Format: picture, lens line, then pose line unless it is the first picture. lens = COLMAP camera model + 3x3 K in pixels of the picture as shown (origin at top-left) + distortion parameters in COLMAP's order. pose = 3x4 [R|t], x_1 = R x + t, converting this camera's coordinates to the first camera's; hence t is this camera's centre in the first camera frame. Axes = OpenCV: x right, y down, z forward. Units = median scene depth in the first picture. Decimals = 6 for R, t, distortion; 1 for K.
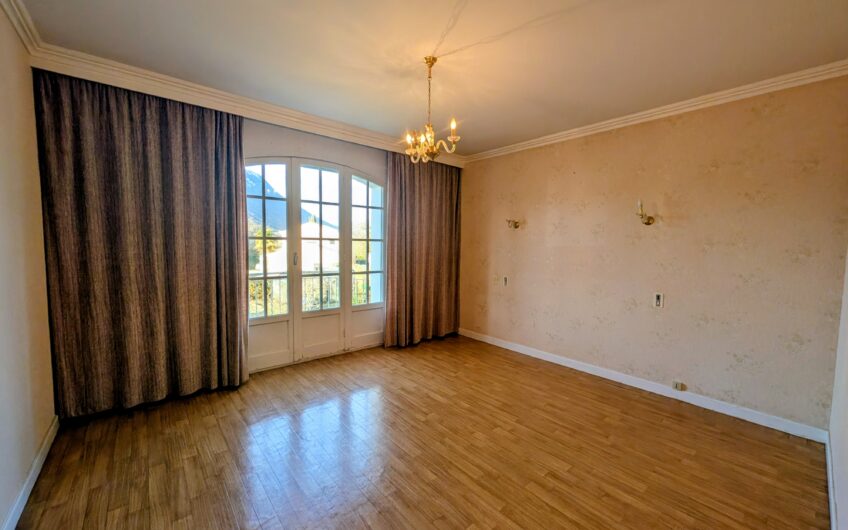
lens RADIAL K [[324.1, 0, 427.7], [0, 324.1, 263.9], [0, 0, 1]] dist [-0.002045, -0.000420]
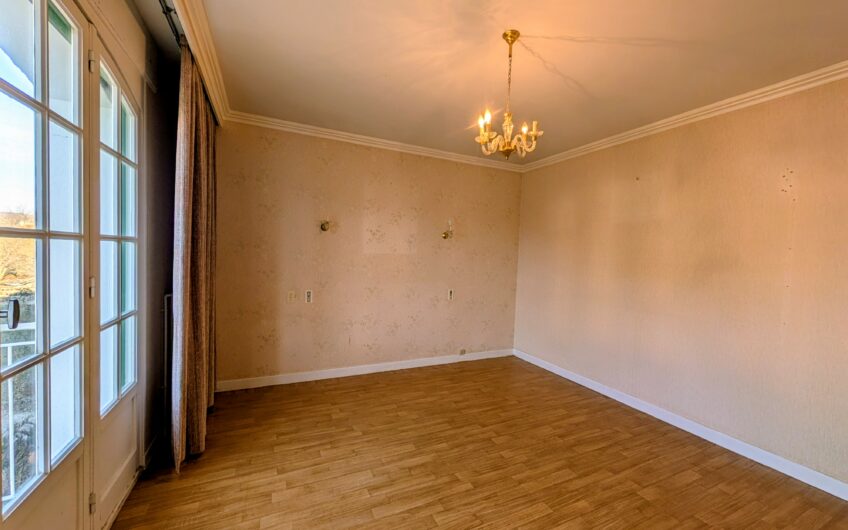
lens RADIAL K [[324.1, 0, 427.7], [0, 324.1, 263.9], [0, 0, 1]] dist [-0.002045, -0.000420]
pose [[0.280869, -0.030793, 0.959252, -0.560111], [0.030536, 0.999266, 0.023136, -0.045987], [-0.959260, 0.022793, 0.281604, 0.644541]]
